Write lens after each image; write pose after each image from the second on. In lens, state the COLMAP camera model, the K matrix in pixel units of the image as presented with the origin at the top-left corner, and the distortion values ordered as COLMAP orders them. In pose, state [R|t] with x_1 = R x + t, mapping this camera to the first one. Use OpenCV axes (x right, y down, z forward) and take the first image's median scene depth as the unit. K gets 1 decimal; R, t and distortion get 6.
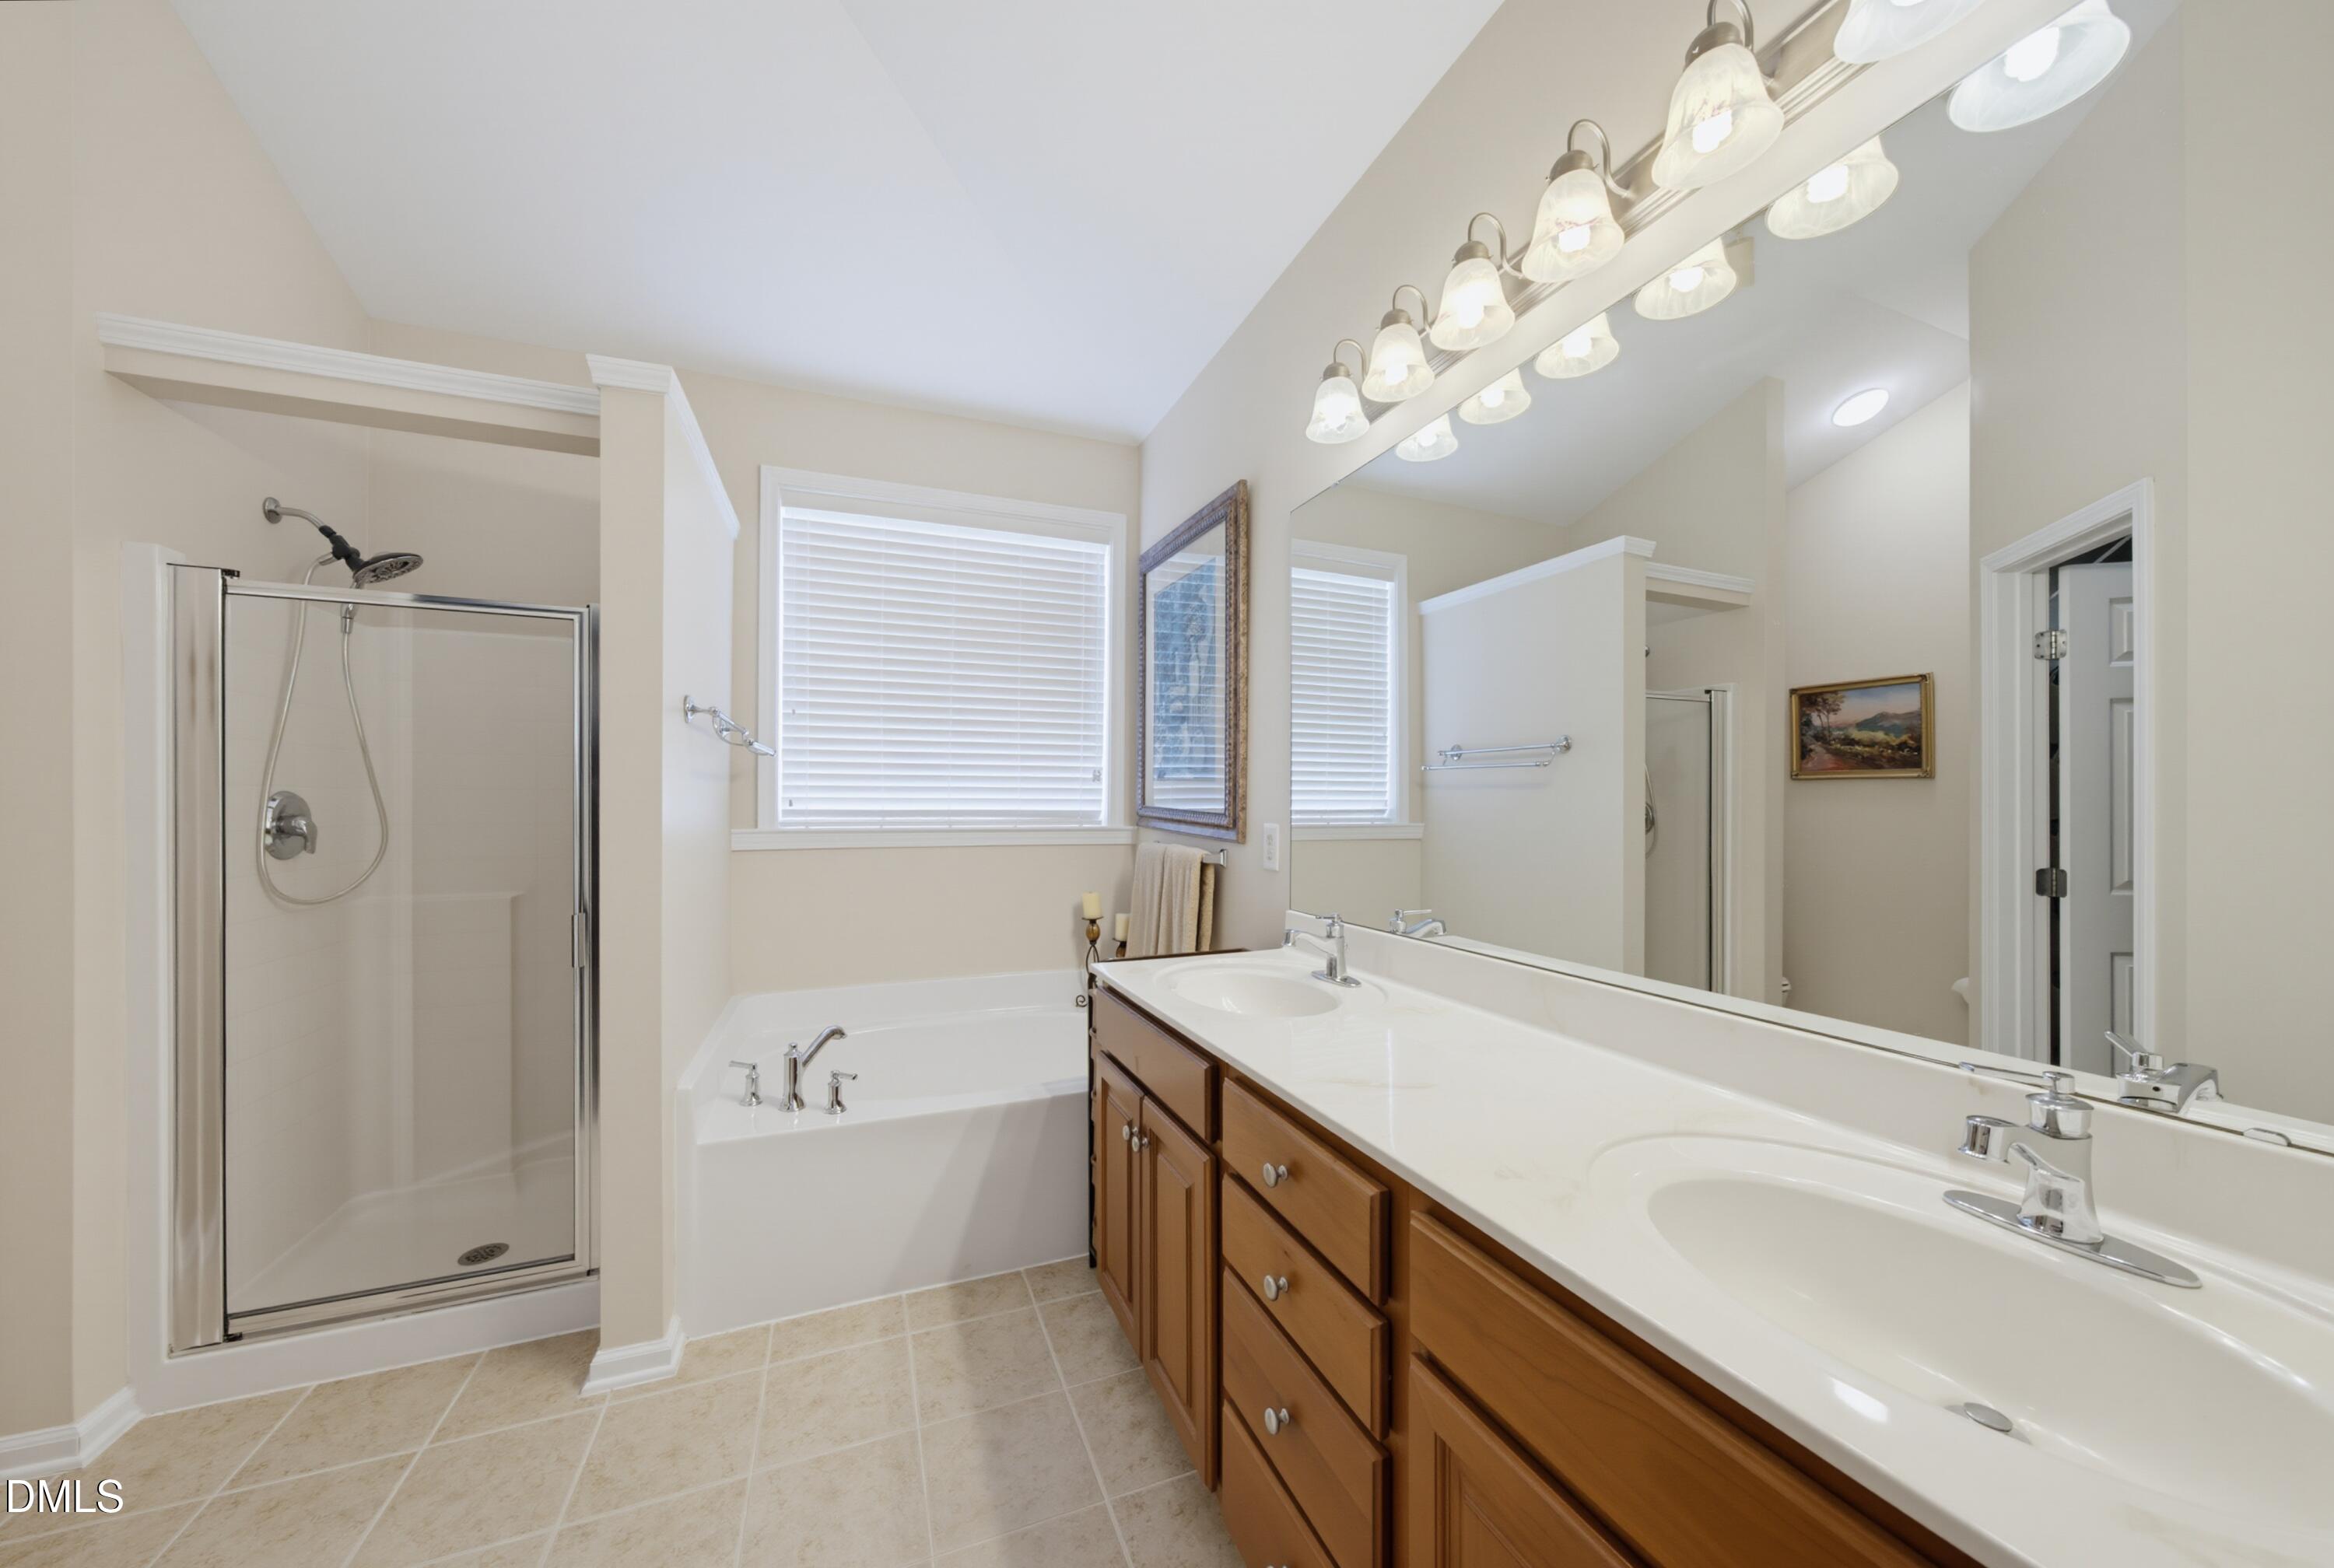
lens RADIAL K [[824.5, 0, 1159.2], [0, 824.5, 796.8], [0, 0, 1]] dist [-0.023658, 0.014571]
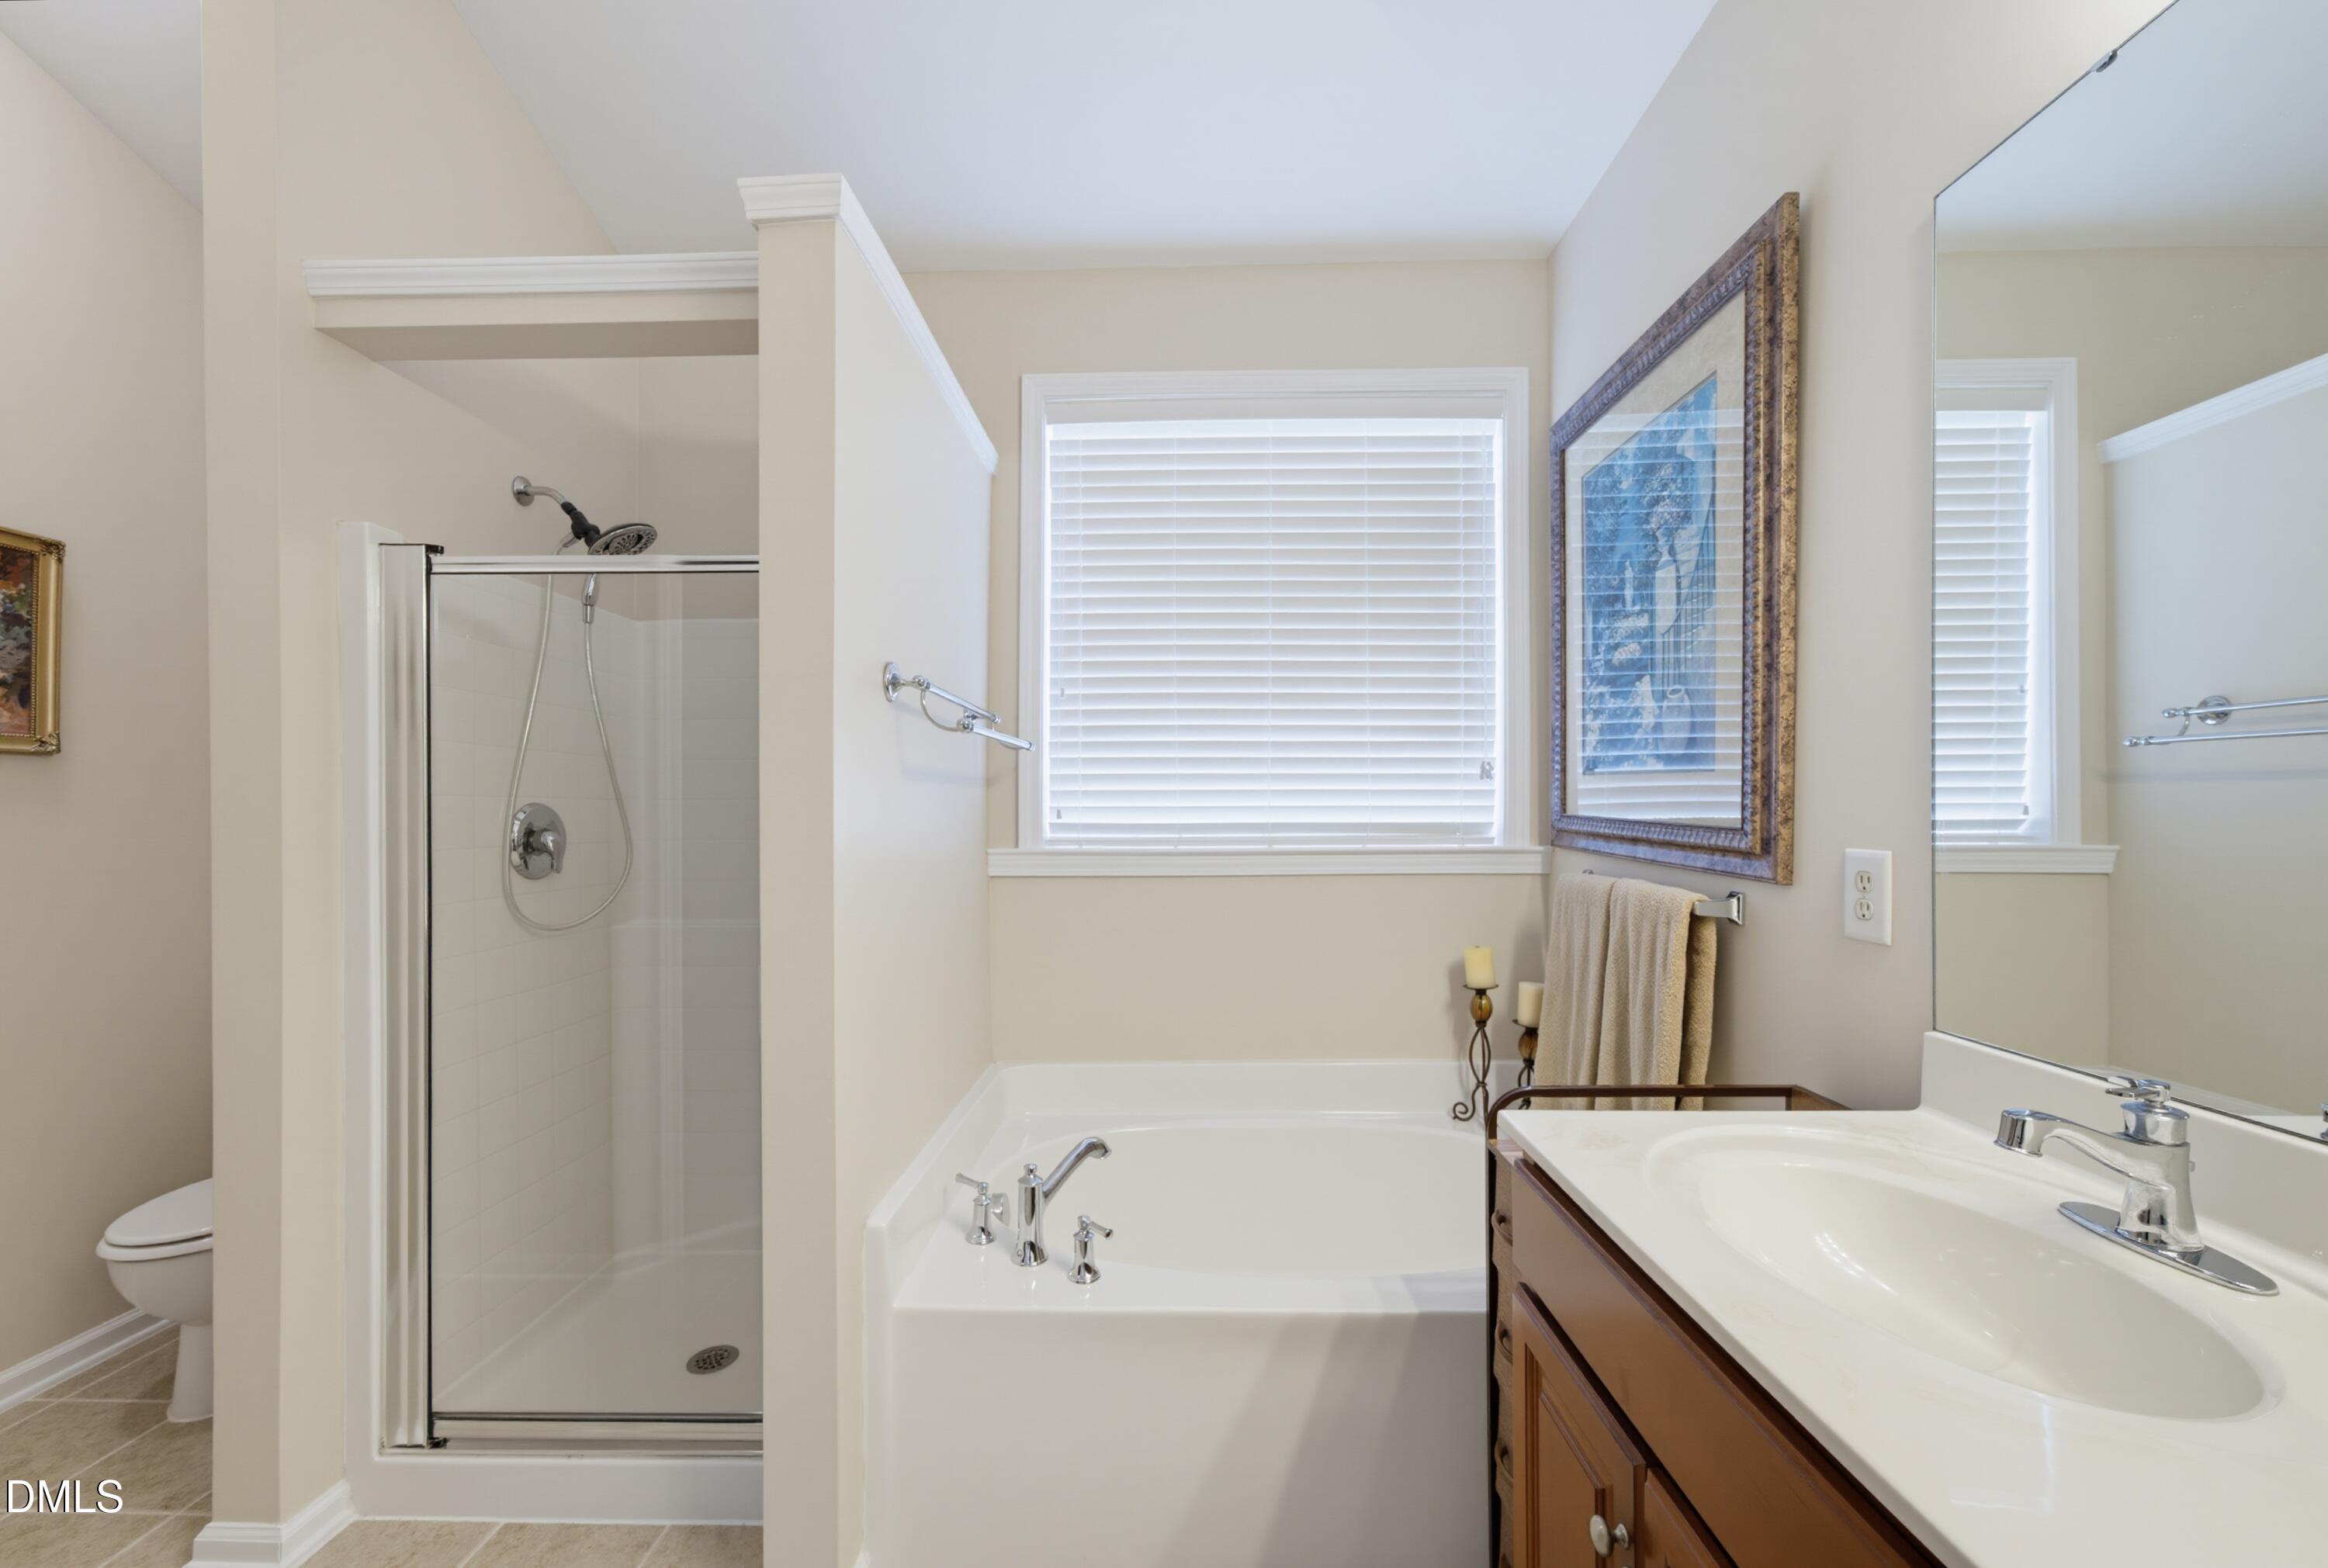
lens RADIAL K [[888.6, 0, 1164.5], [0, 888.6, 814.8], [0, 0, 1]] dist [0.000415, 0.000048]
pose [[0.922343, -0.004357, -0.386348, -0.046019], [0.008284, 0.999930, 0.008499, 0.002890], [0.386284, -0.011039, 0.922314, 0.299533]]
